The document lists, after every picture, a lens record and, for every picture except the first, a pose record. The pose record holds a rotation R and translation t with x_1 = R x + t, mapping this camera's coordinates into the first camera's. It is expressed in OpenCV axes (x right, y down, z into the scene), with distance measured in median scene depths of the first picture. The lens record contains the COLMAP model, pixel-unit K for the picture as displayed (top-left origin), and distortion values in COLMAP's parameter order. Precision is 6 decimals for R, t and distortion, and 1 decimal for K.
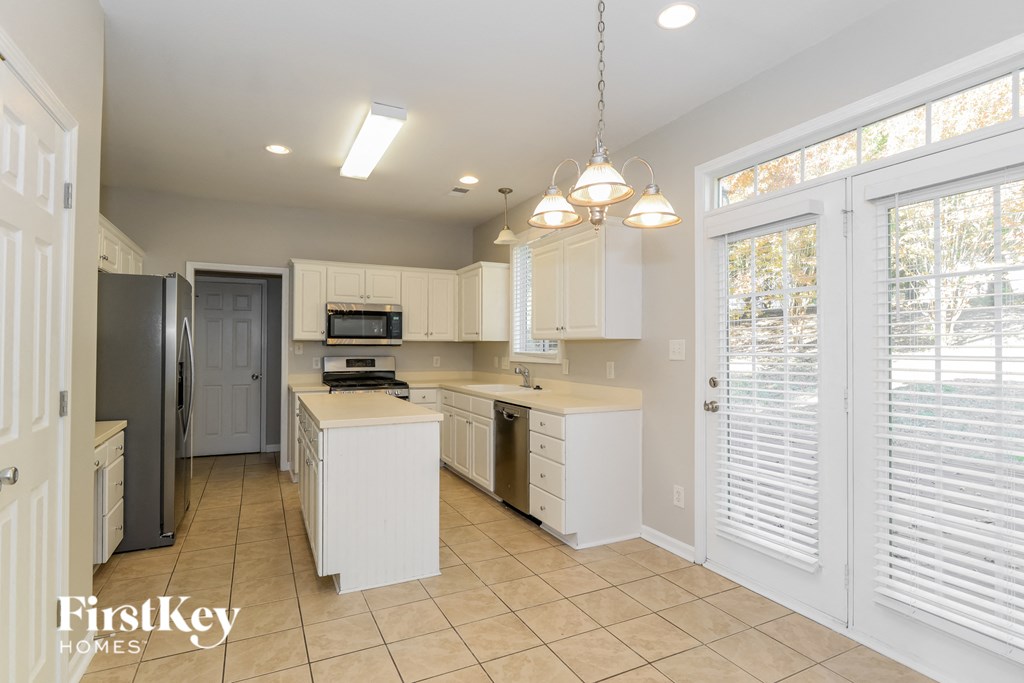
lens RADIAL K [[510.3, 0, 519.7], [0, 510.3, 344.5], [0, 0, 1]] dist [-0.012637, -0.000335]
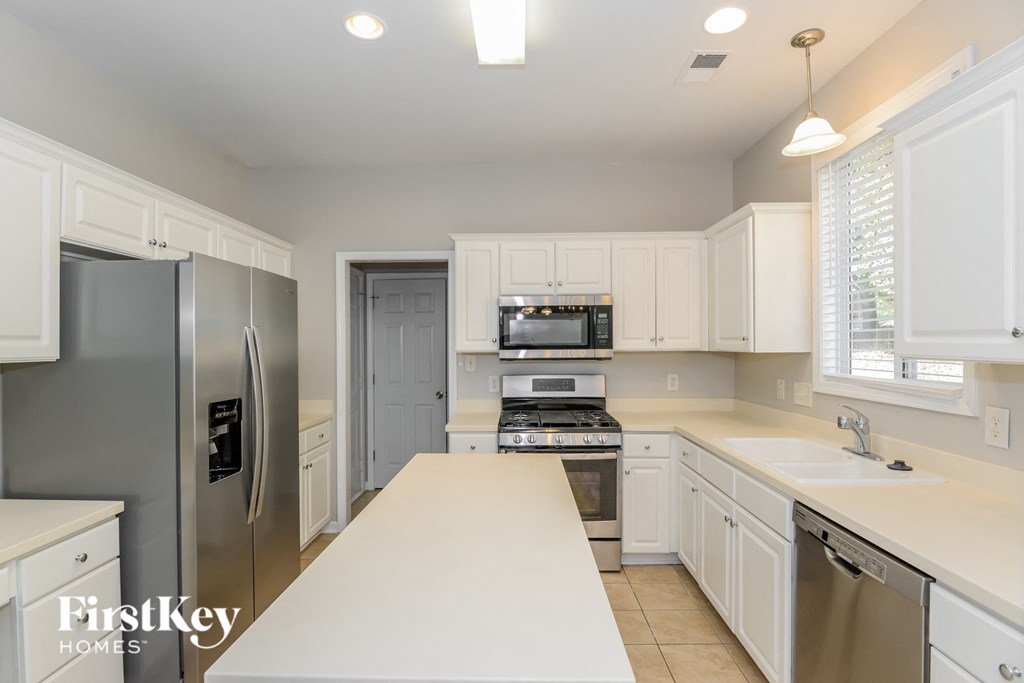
lens RADIAL K [[510.3, 0, 519.7], [0, 510.3, 344.5], [0, 0, 1]] dist [-0.012637, -0.000335]
pose [[0.886057, -0.007948, -0.463508, -0.044051], [0.011019, 0.999932, 0.003918, -0.020352], [0.463445, -0.008580, 0.886084, 0.408012]]
